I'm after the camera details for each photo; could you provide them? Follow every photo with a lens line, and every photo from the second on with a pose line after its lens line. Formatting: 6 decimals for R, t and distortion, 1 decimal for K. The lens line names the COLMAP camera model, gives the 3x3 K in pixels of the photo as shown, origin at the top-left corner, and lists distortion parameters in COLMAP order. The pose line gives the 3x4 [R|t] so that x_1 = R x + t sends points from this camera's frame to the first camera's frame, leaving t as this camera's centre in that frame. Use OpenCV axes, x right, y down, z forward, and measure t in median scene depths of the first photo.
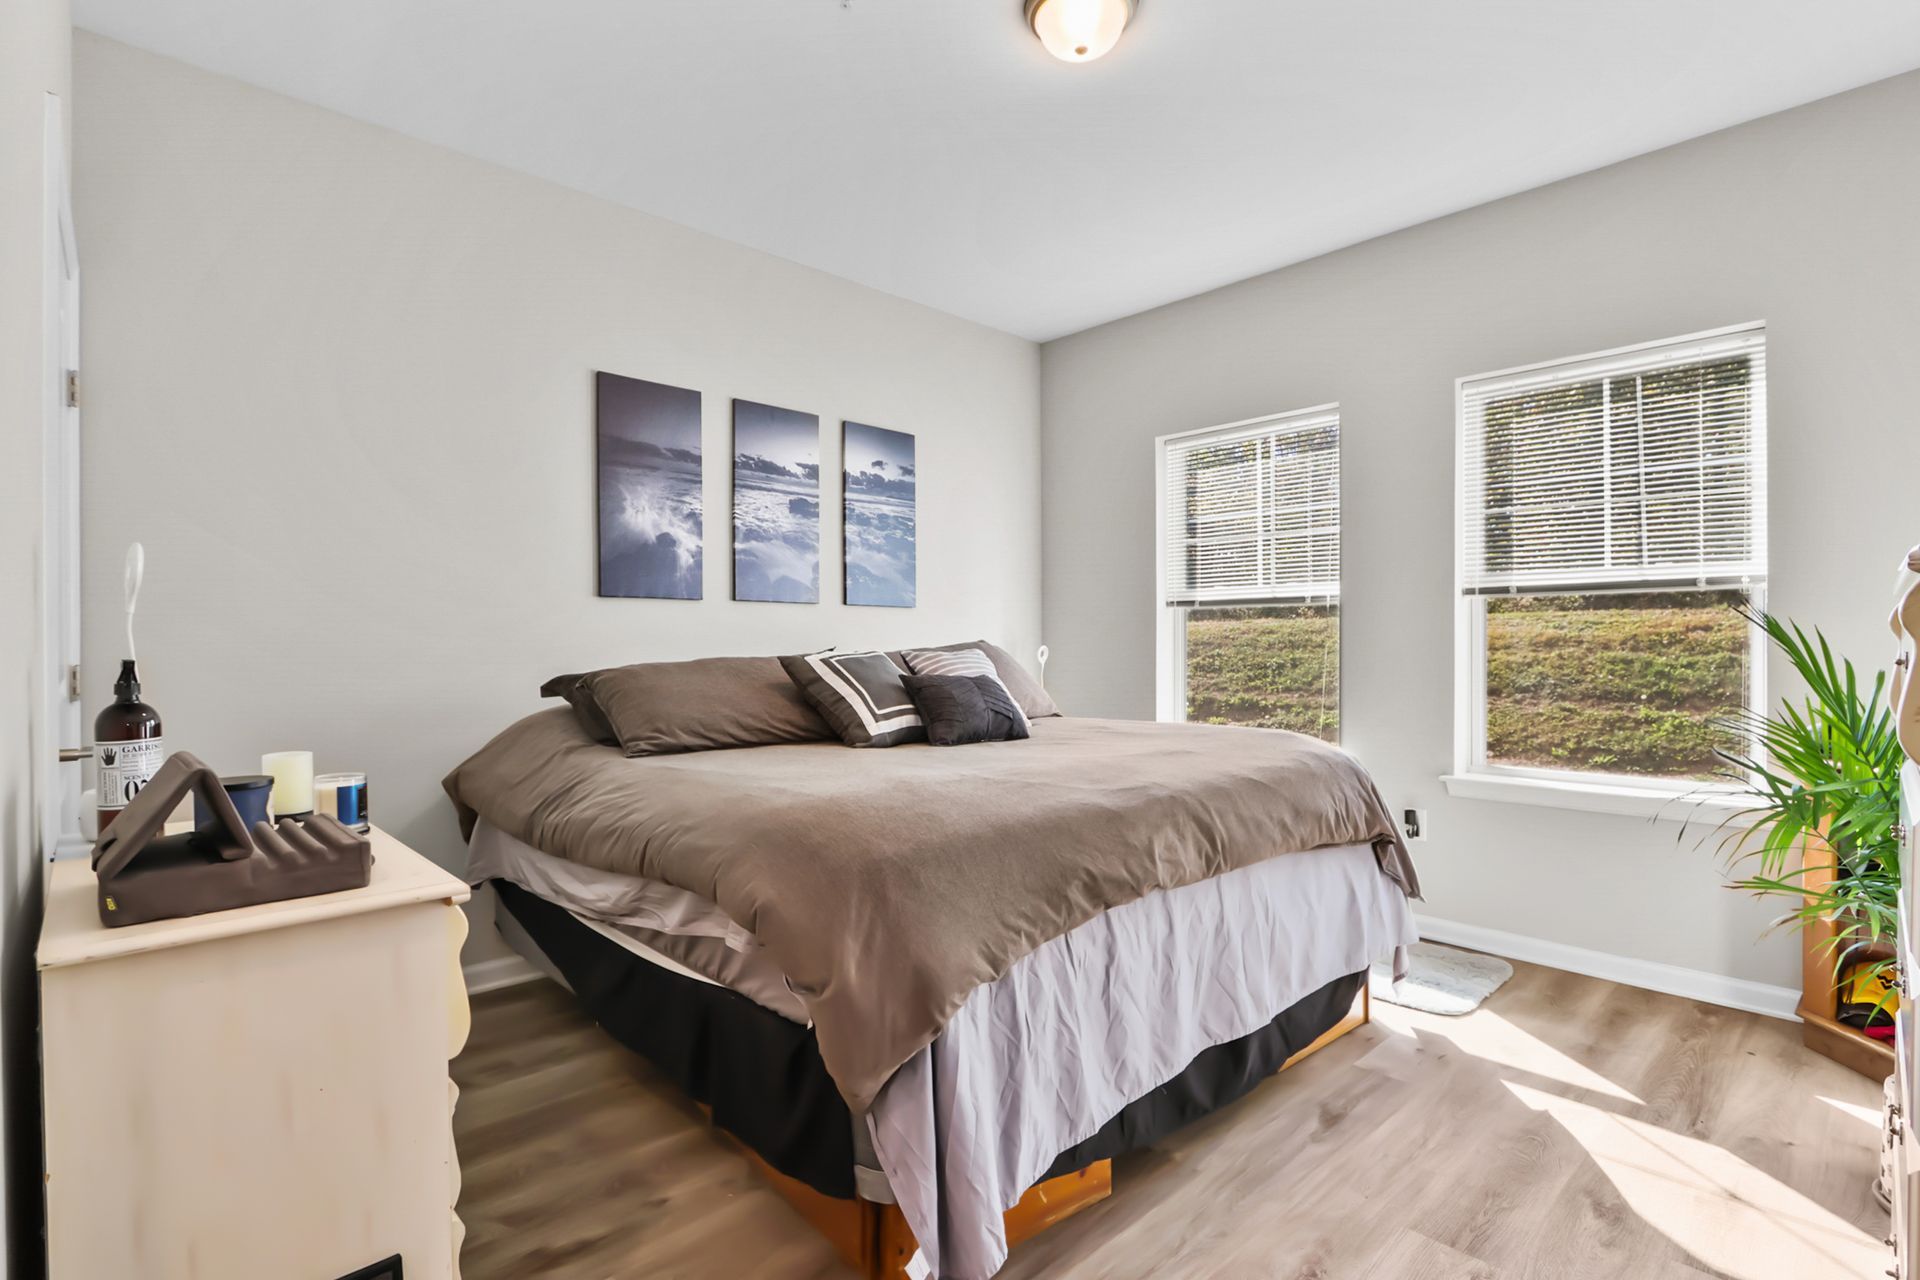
lens RADIAL K [[889.2, 0, 946.0], [0, 889.2, 648.0], [0, 0, 1]] dist [-0.016920, 0.000329]
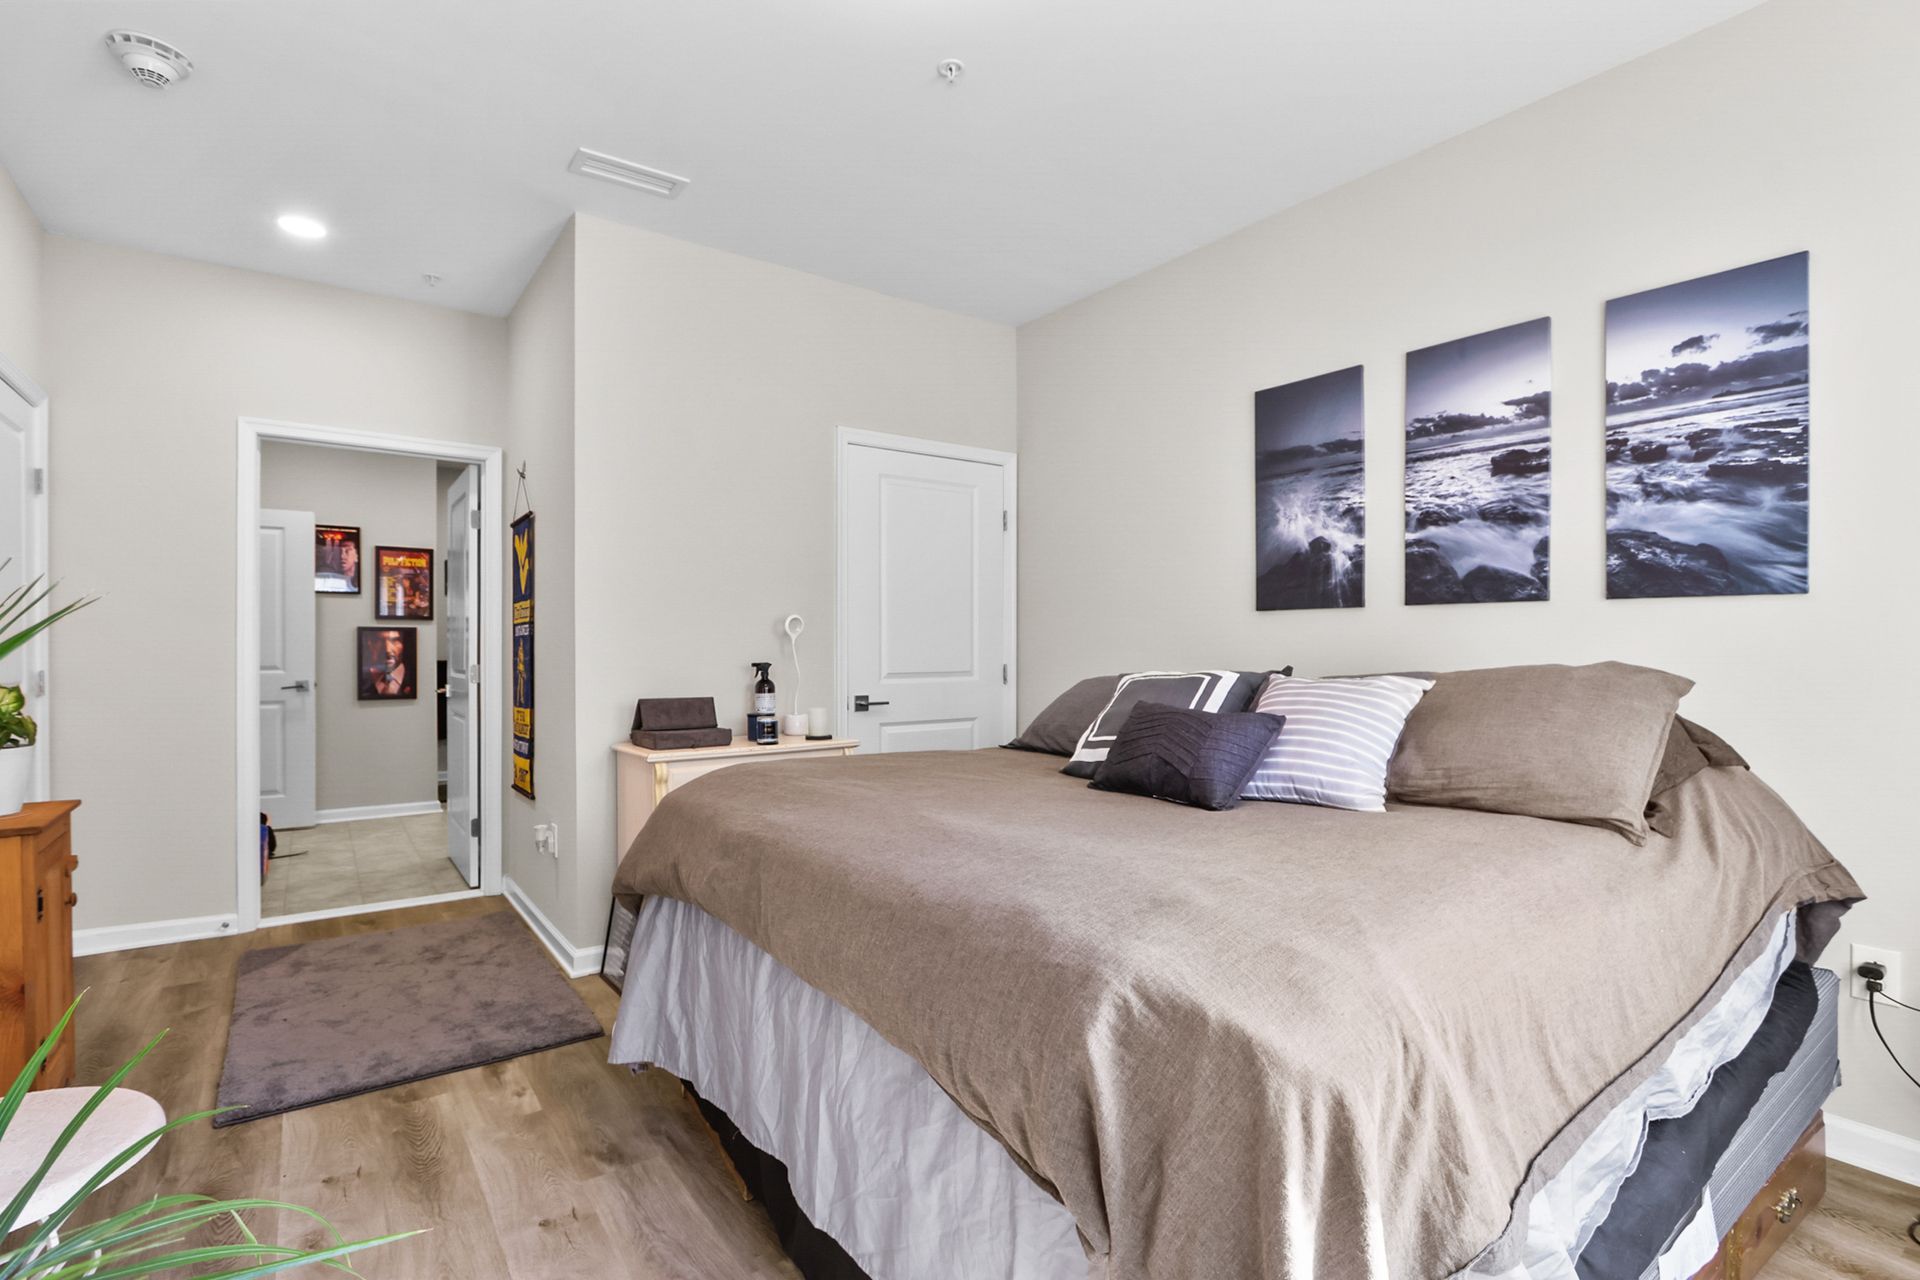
lens RADIAL K [[904.9, 0, 955.8], [0, 904.9, 638.1], [0, 0, 1]] dist [-0.014062, 0.000584]
pose [[-0.097827, 0.004143, -0.995195, 0.587312], [0.005109, 0.999980, 0.003660, -0.027767], [0.995190, -0.004727, -0.097846, 0.647773]]
